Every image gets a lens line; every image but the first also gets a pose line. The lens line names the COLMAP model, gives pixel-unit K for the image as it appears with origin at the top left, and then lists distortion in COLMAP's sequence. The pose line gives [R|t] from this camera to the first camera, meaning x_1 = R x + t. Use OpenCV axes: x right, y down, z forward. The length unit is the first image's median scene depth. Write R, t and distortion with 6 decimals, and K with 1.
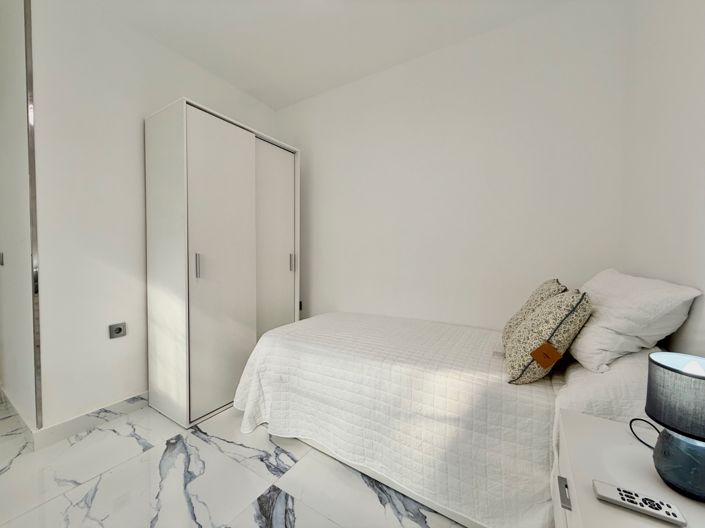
lens RADIAL K [[281.1, 0, 349.9], [0, 281.1, 263.2], [0, 0, 1]] dist [-0.000737, 0.000263]
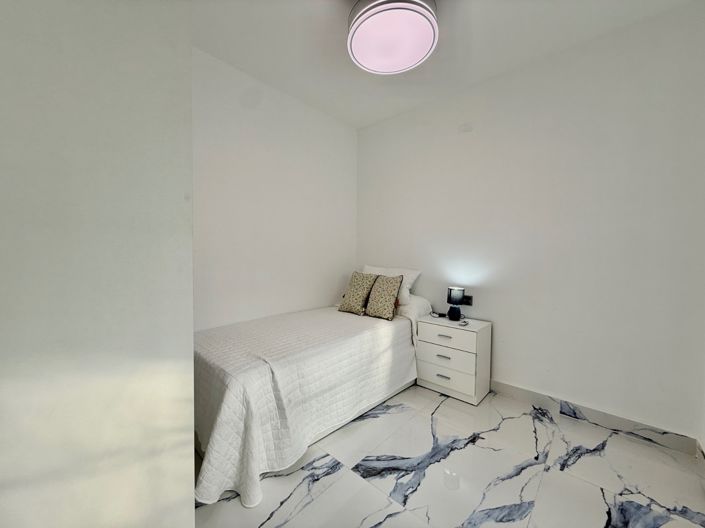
lens RADIAL K [[281.1, 0, 350.1], [0, 281.1, 262.4], [0, 0, 1]] dist [-0.000737, 0.000263]
pose [[0.167594, -0.026916, 0.985489, -1.373952], [0.013068, 0.999600, 0.025079, -0.070213], [-0.985769, 0.008675, 0.167879, 0.814306]]
